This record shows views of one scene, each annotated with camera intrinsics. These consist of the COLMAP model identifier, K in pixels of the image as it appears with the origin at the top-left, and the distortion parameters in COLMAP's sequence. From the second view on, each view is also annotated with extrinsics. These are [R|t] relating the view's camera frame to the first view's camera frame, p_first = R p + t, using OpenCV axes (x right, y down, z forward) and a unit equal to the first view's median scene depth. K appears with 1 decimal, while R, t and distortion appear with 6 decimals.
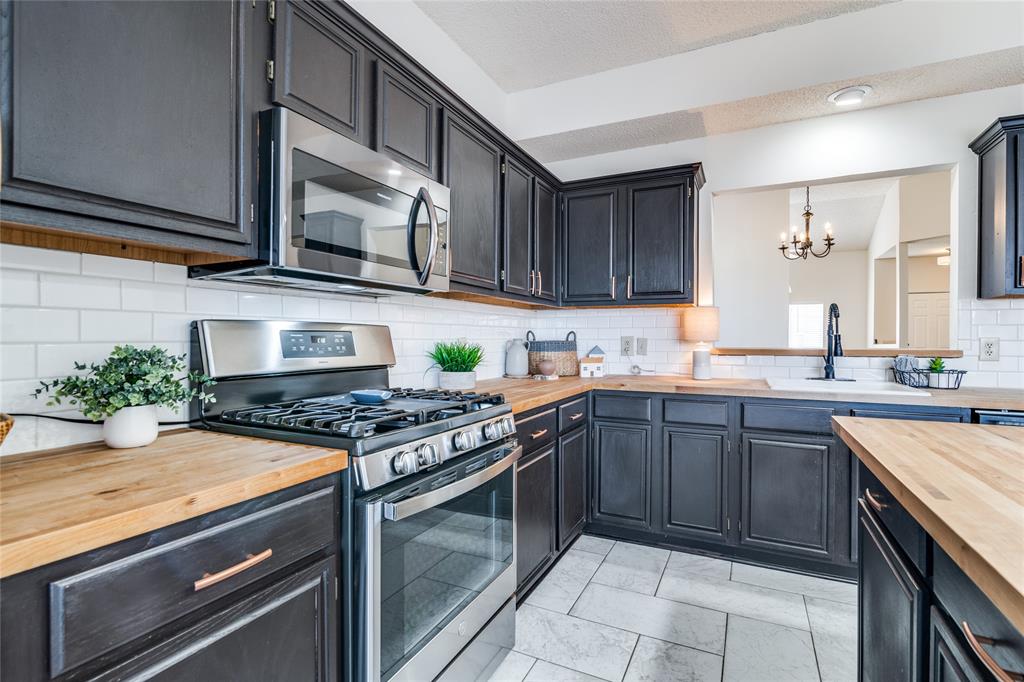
lens RADIAL K [[478.1, 0, 516.8], [0, 478.1, 338.0], [0, 0, 1]] dist [-0.004603, 0.000272]
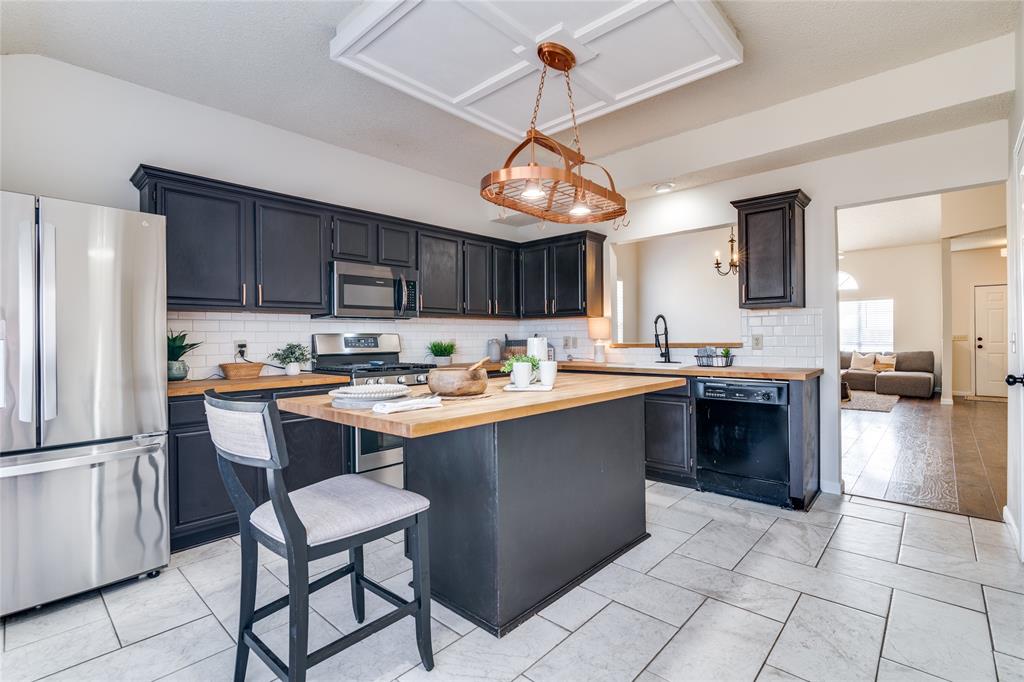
lens RADIAL K [[469.9, 0, 508.5], [0, 469.9, 338.8], [0, 0, 1]] dist [0.000145, 0.000394]
pose [[0.955145, -0.012723, -0.295866, 0.907403], [0.013408, 0.999910, 0.000287, 0.003338], [0.295836, -0.004241, 0.955229, -0.947880]]
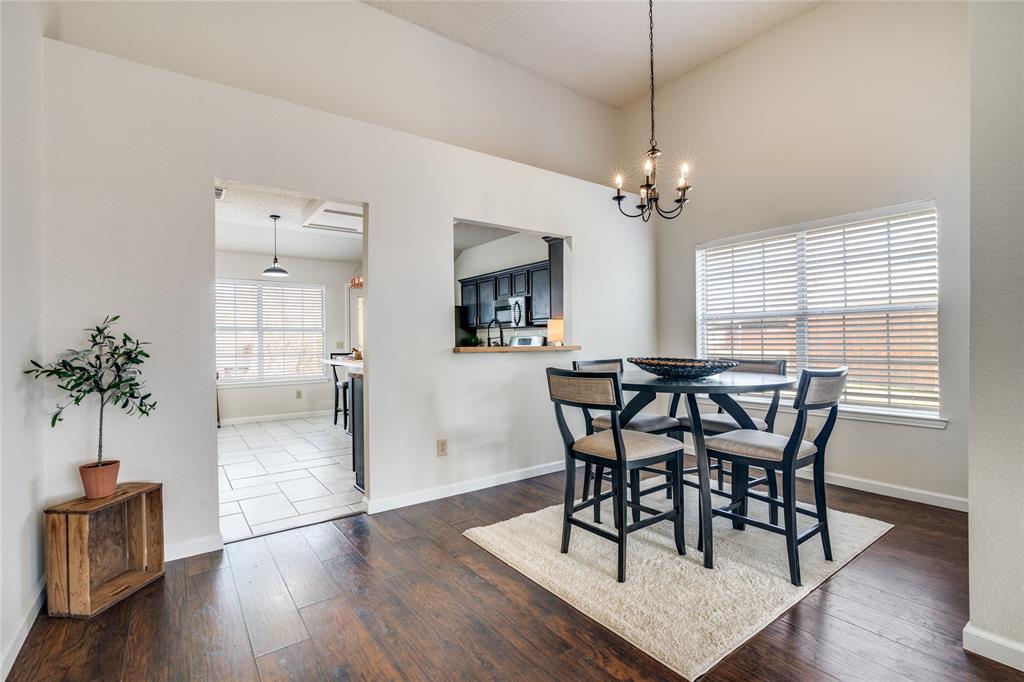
lens RADIAL K [[478.1, 0, 516.8], [0, 478.1, 338.0], [0, 0, 1]] dist [-0.004603, 0.000272]
pose [[-0.471188, 0.003012, -0.882028, 2.965291], [0.011716, 0.999927, -0.002844, -0.007242], [0.881955, -0.011674, -0.471189, 2.624451]]
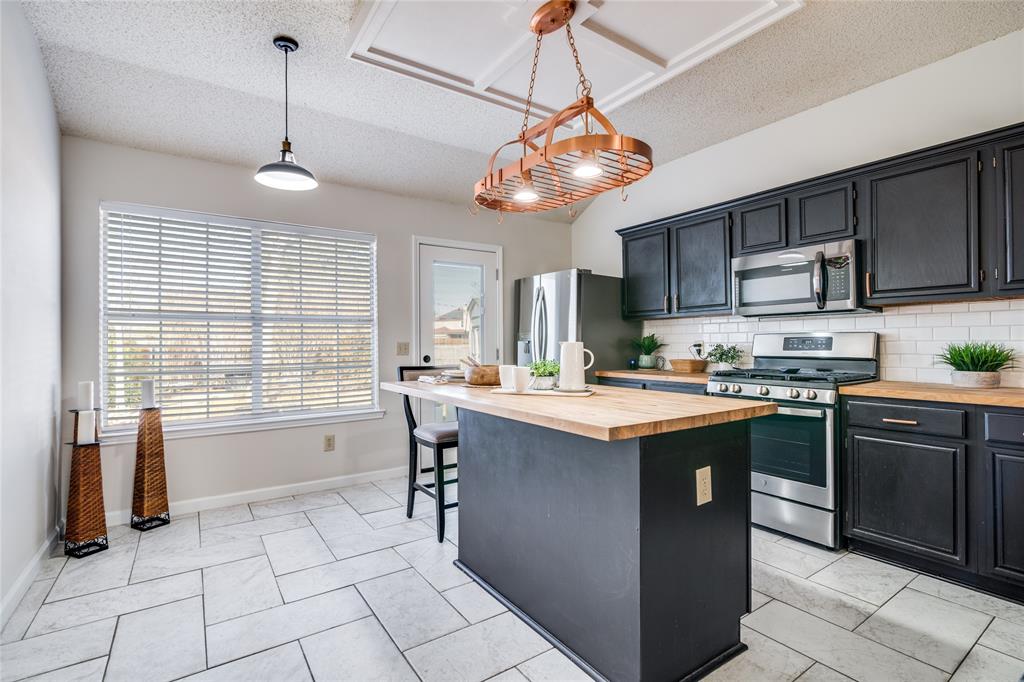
lens RADIAL K [[478.1, 0, 516.8], [0, 478.1, 338.0], [0, 0, 1]] dist [-0.004603, 0.000272]
pose [[-0.490668, -0.003940, -0.871338, 1.702869], [0.009282, 0.999909, -0.009748, -0.002919], [0.871297, -0.012871, -0.490587, 0.843048]]
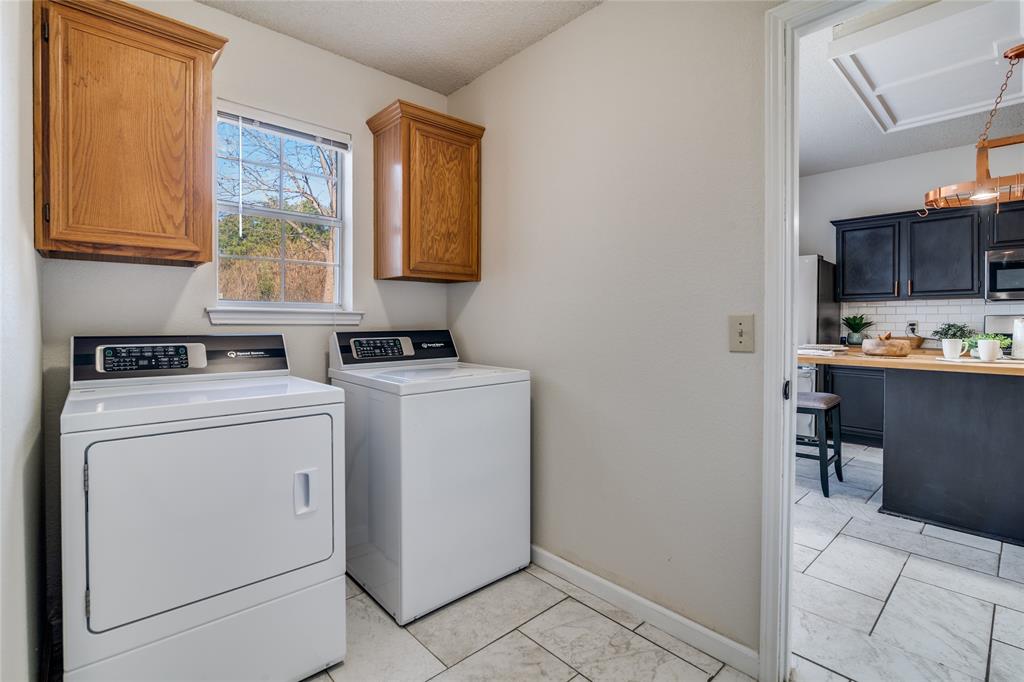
lens RADIAL K [[479.9, 0, 532.6], [0, 479.9, 322.4], [0, 0, 1]] dist [-0.004085, -0.000344]
pose [[-0.339770, -0.002032, -0.940506, 2.460909], [-0.001284, 0.999998, -0.001697, 0.012131], [0.940508, 0.000631, -0.339772, -0.545444]]
